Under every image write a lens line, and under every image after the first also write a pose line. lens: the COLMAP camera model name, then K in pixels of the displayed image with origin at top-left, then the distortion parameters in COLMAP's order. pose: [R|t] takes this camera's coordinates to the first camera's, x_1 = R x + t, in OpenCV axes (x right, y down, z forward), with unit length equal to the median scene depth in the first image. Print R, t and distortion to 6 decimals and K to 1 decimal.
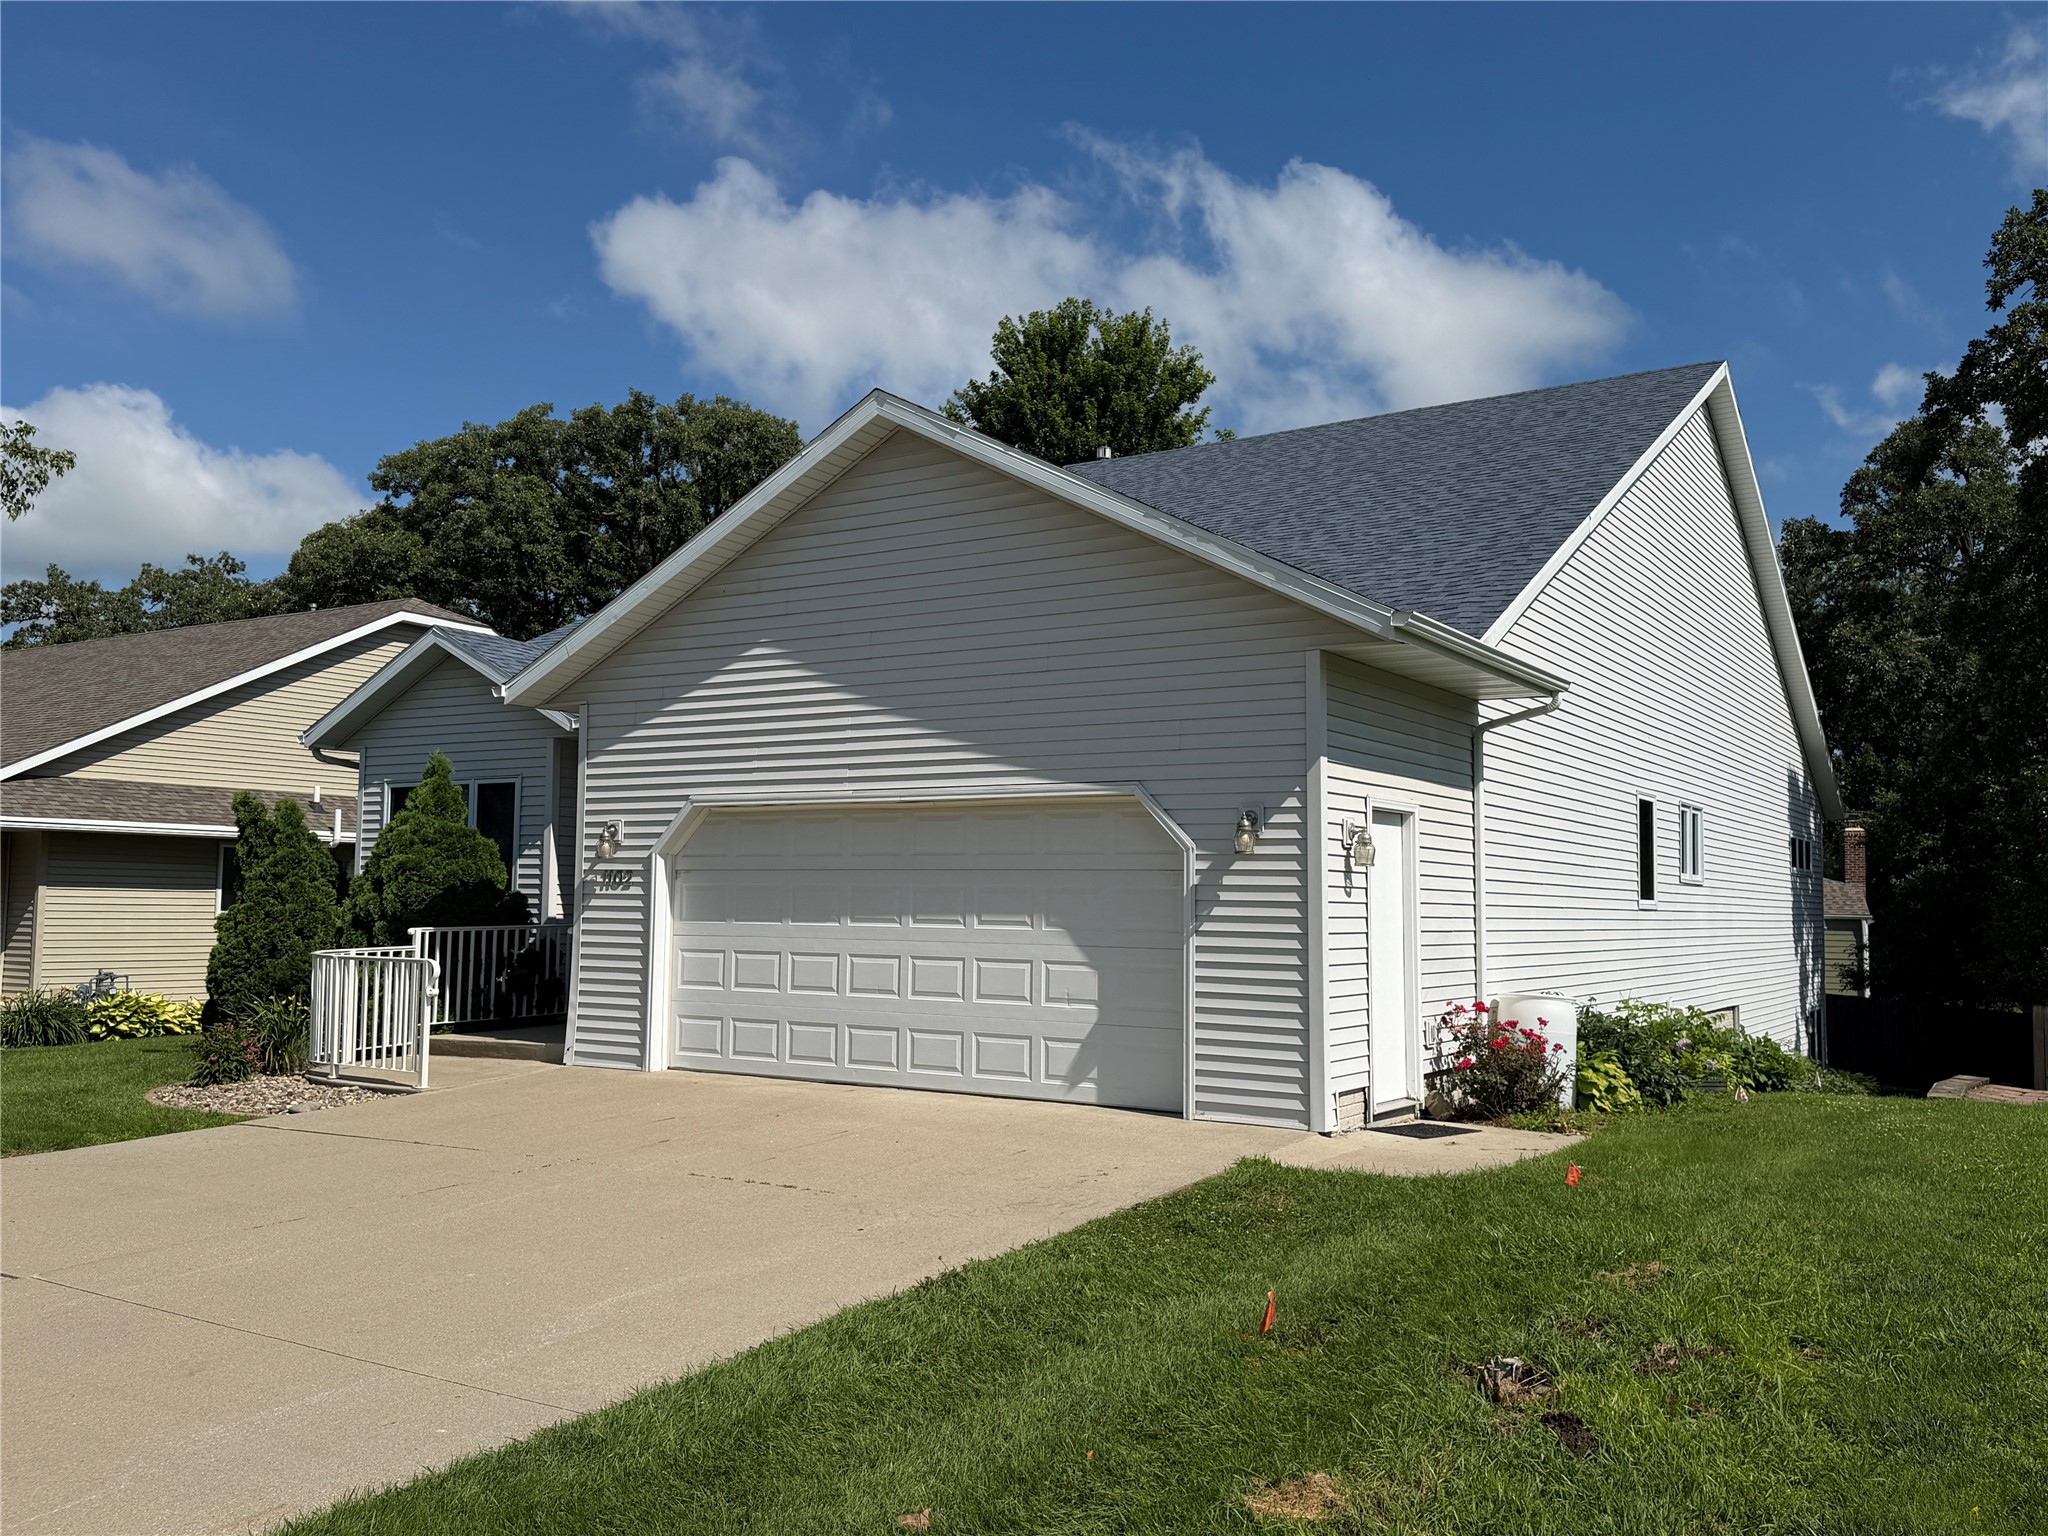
lens RADIAL K [[1639.3, 0, 1024.0], [0, 1639.3, 768.0], [0, 0, 1]] dist [0.035503, -0.005567]
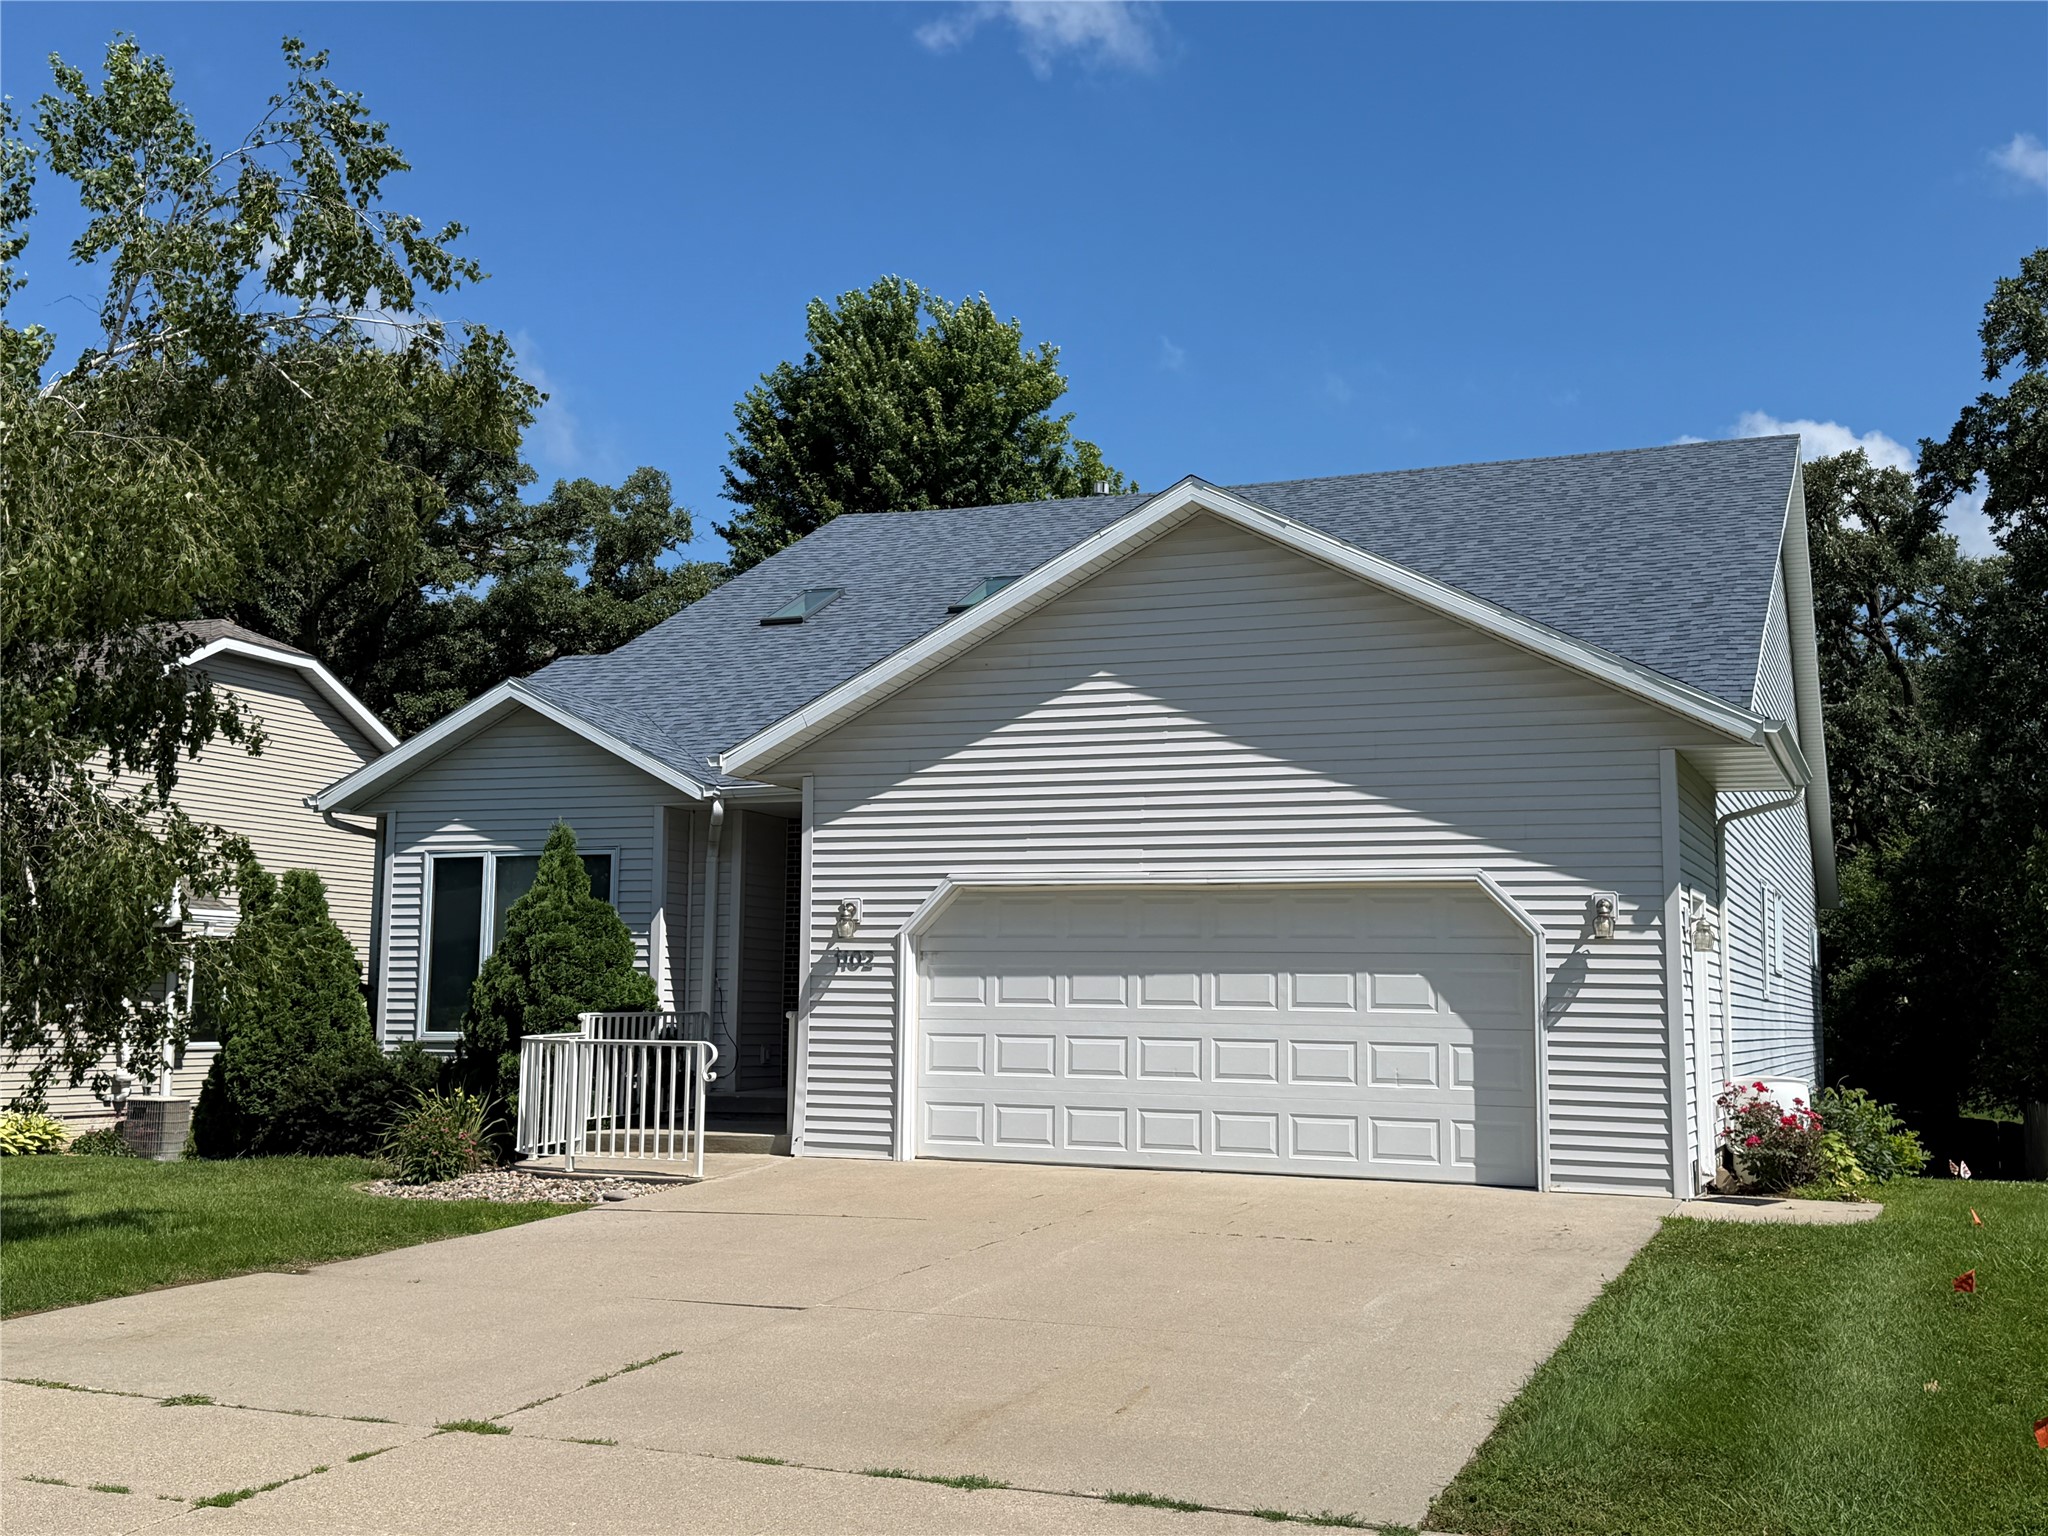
lens RADIAL K [[2299.4, 0, 825.4], [0, 2299.4, 766.5], [0, 0, 1]] dist [0.183752, -0.505845]
pose [[0.983941, 0.020390, 0.177324, -0.504491], [-0.015804, 0.999504, -0.027232, -0.008206], [-0.177792, 0.023993, 0.983776, -0.319726]]
